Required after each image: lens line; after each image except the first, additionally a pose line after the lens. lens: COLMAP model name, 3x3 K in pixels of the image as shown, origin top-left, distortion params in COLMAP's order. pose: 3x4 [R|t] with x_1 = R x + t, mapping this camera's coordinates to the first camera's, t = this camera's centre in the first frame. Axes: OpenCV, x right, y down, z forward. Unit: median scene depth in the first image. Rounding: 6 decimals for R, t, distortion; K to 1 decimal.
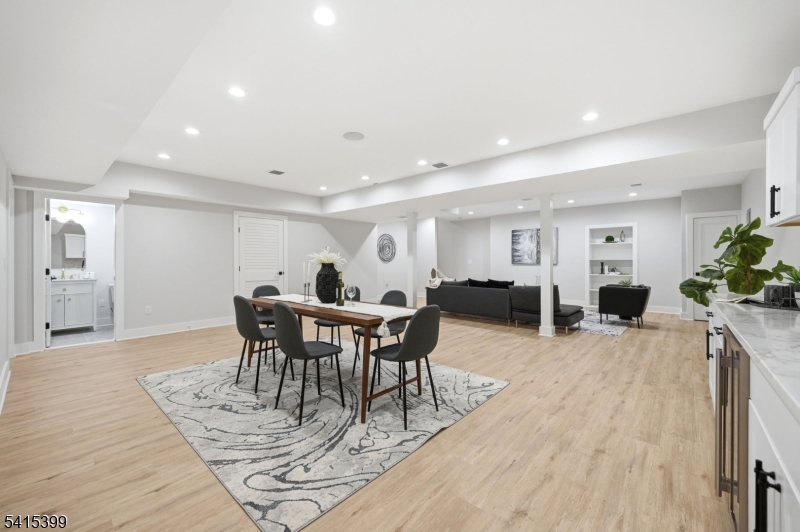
lens RADIAL K [[319.2, 0, 398.7], [0, 319.2, 264.1], [0, 0, 1]] dist [-0.000863, -0.000272]
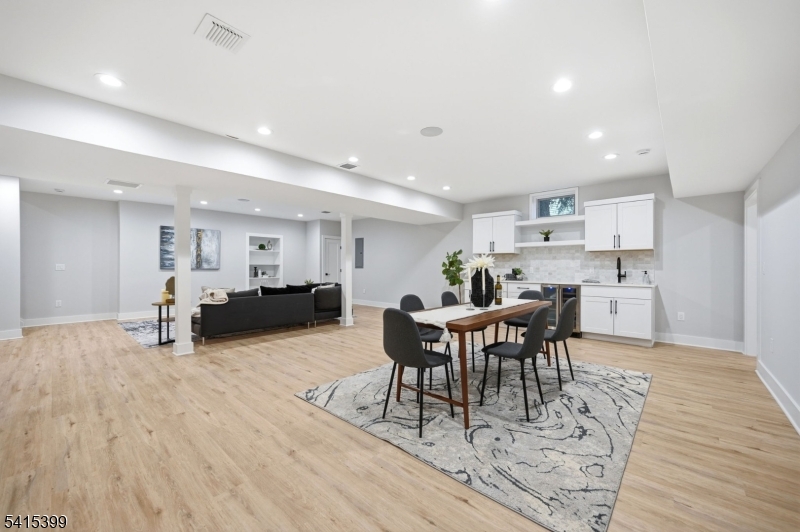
lens RADIAL K [[319.2, 0, 398.7], [0, 319.2, 264.1], [0, 0, 1]] dist [-0.000863, -0.000272]
pose [[0.006723, 0.007285, 0.999951, -0.990858], [0.008883, 0.999934, -0.007345, -0.005754], [-0.999938, 0.008932, 0.006658, 1.002949]]
